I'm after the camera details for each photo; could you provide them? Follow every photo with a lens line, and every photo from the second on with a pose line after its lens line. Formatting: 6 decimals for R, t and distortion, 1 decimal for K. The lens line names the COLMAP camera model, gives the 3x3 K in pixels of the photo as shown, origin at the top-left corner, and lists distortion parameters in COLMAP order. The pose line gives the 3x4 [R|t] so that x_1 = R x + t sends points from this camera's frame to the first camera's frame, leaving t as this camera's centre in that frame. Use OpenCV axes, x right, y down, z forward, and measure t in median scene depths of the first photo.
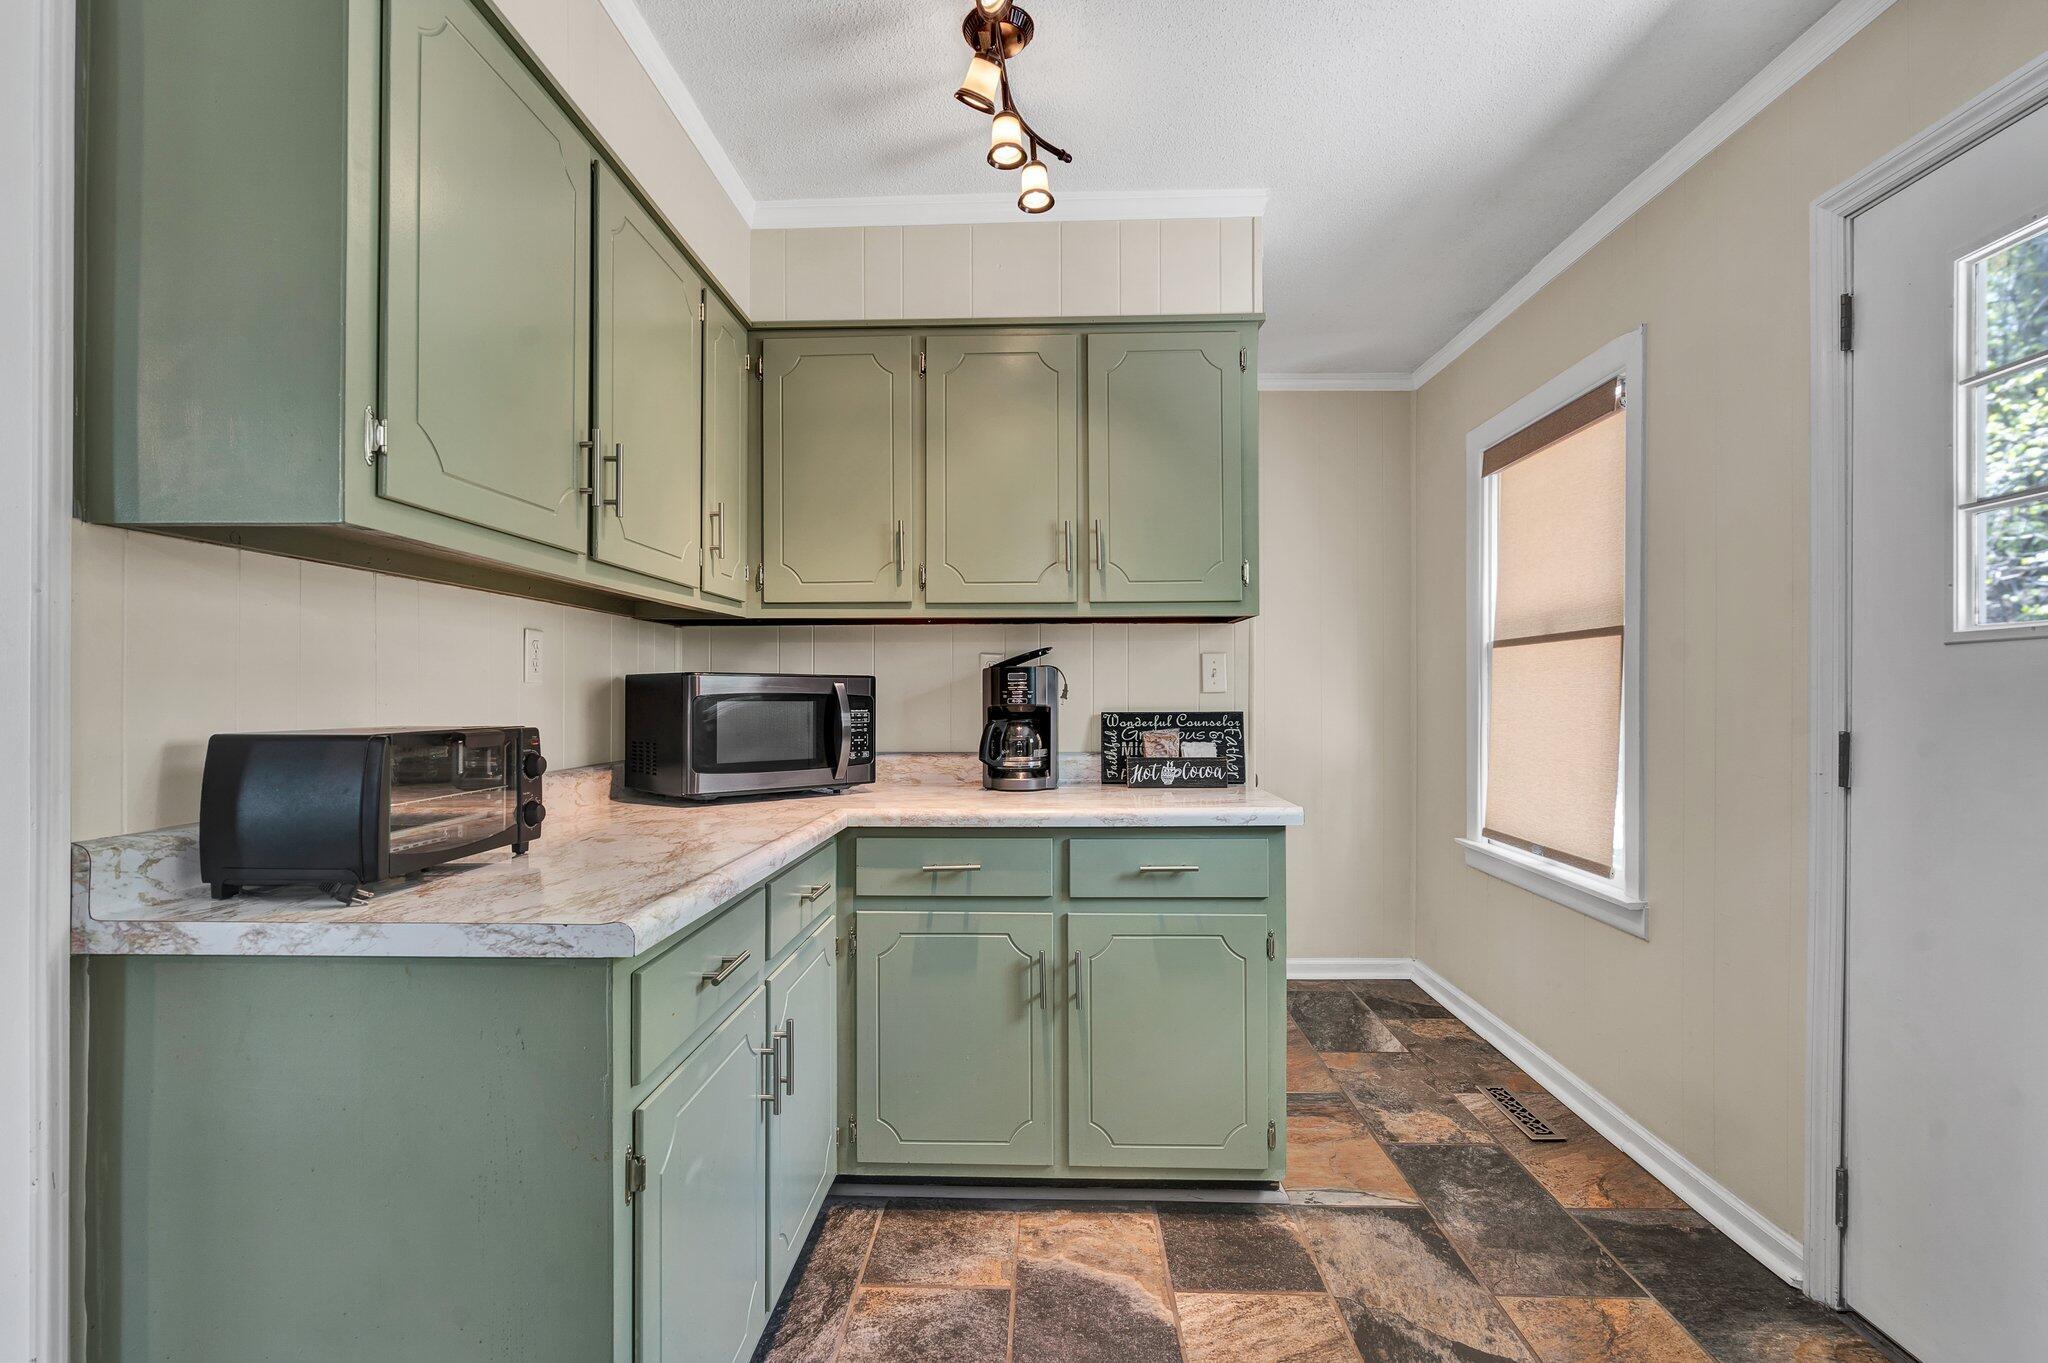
lens RADIAL K [[919.8, 0, 1027.6], [0, 919.8, 688.7], [0, 0, 1]] dist [-0.016702, 0.000207]
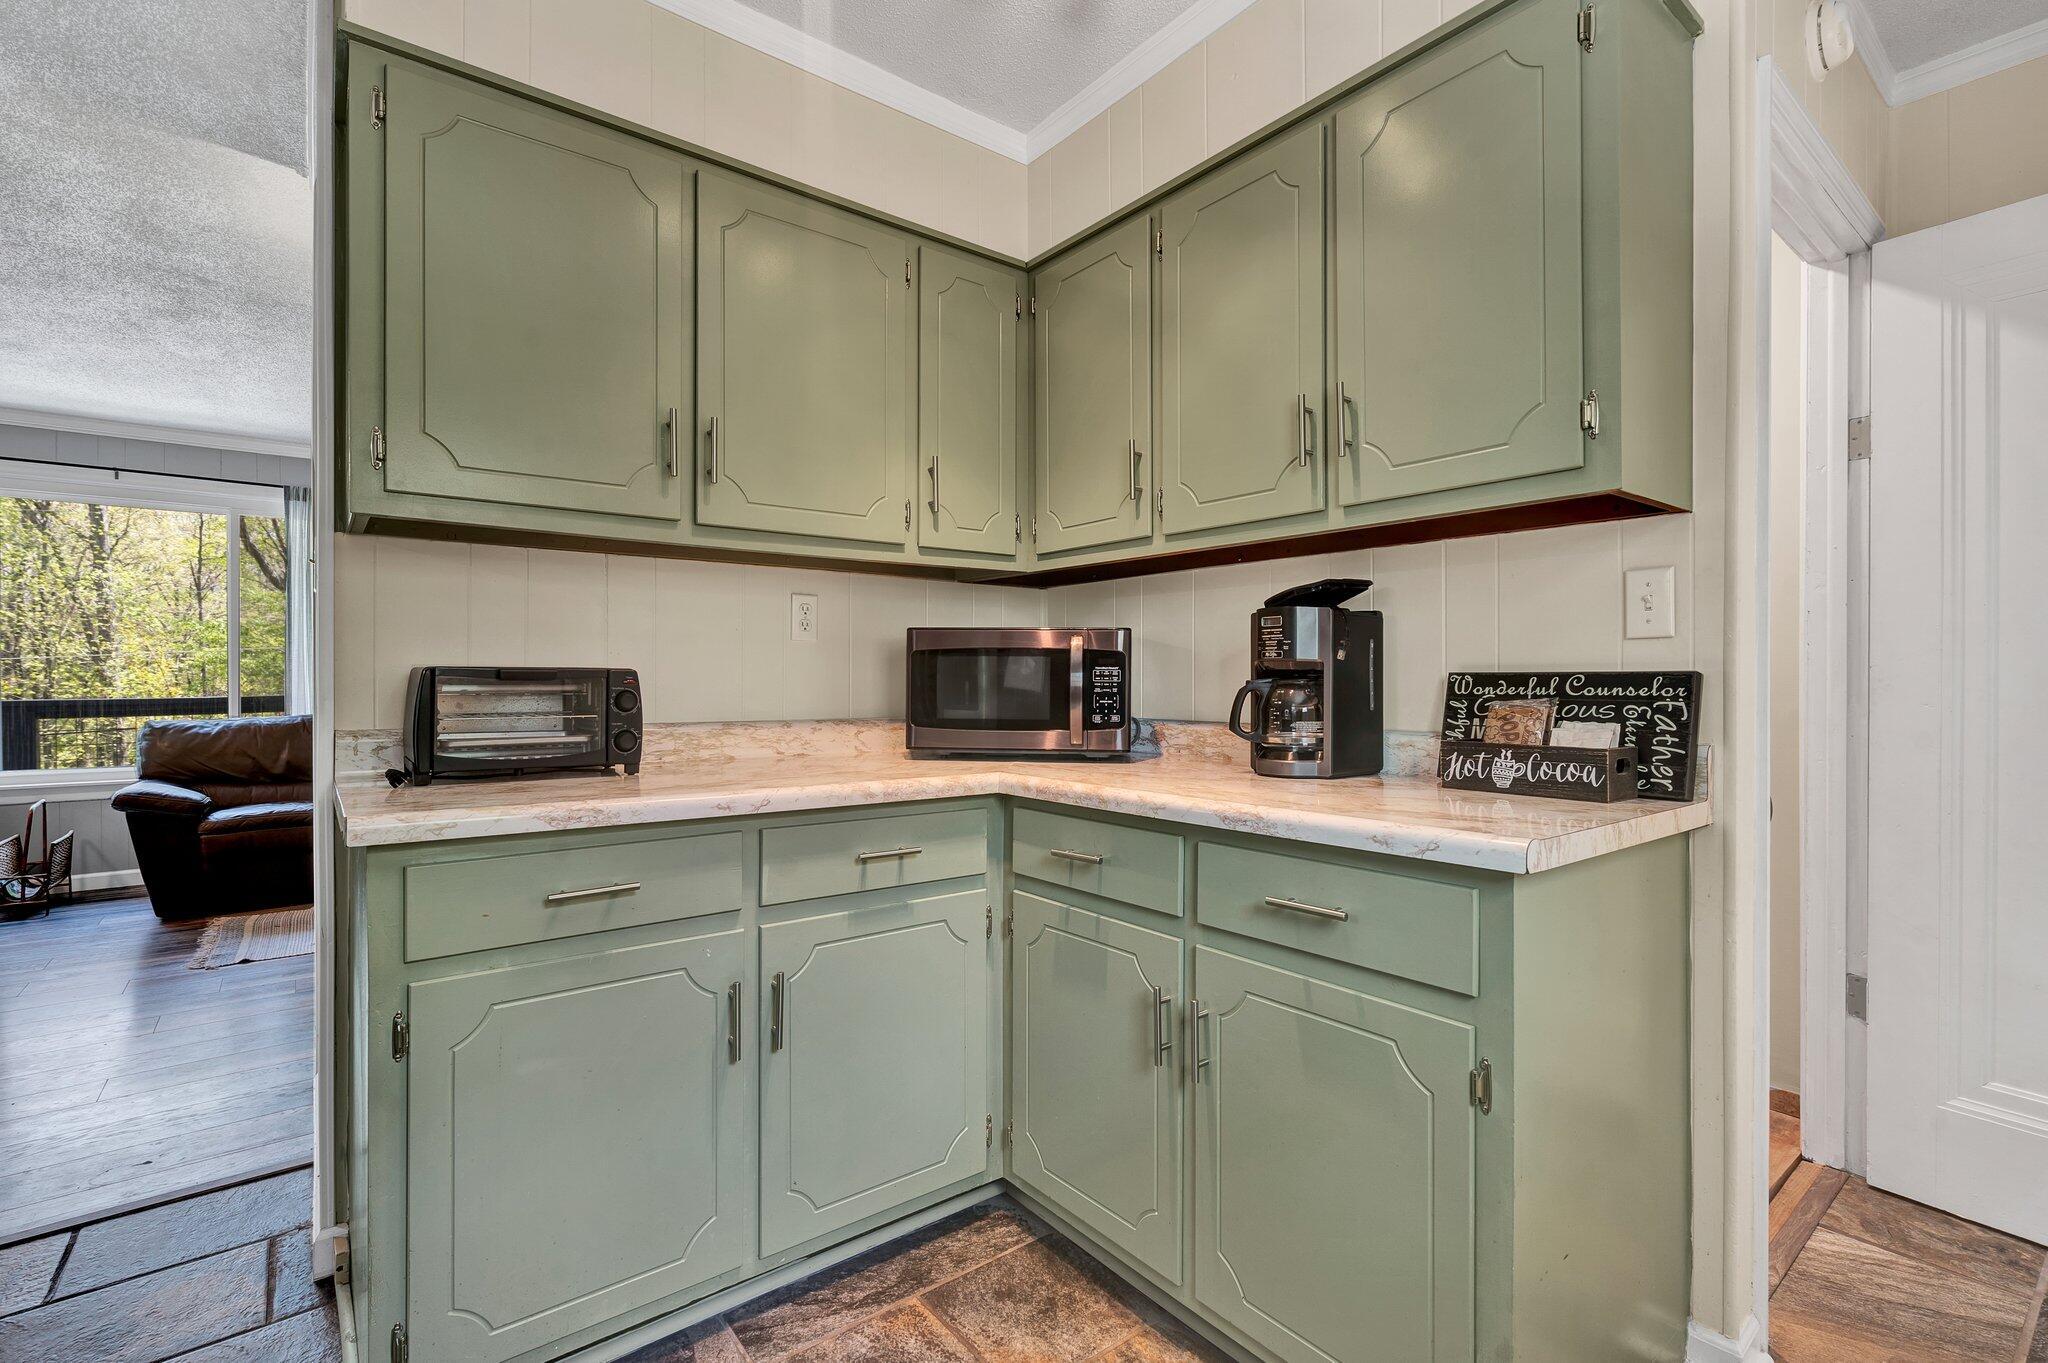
lens RADIAL K [[919.8, 0, 1027.2], [0, 919.8, 677.5], [0, 0, 1]] dist [-0.016702, 0.000207]
pose [[0.641775, 0.001920, -0.766891, 0.431787], [0.000999, 0.999994, 0.003340, 0.029390], [0.766892, -0.002909, 0.641769, 0.379181]]
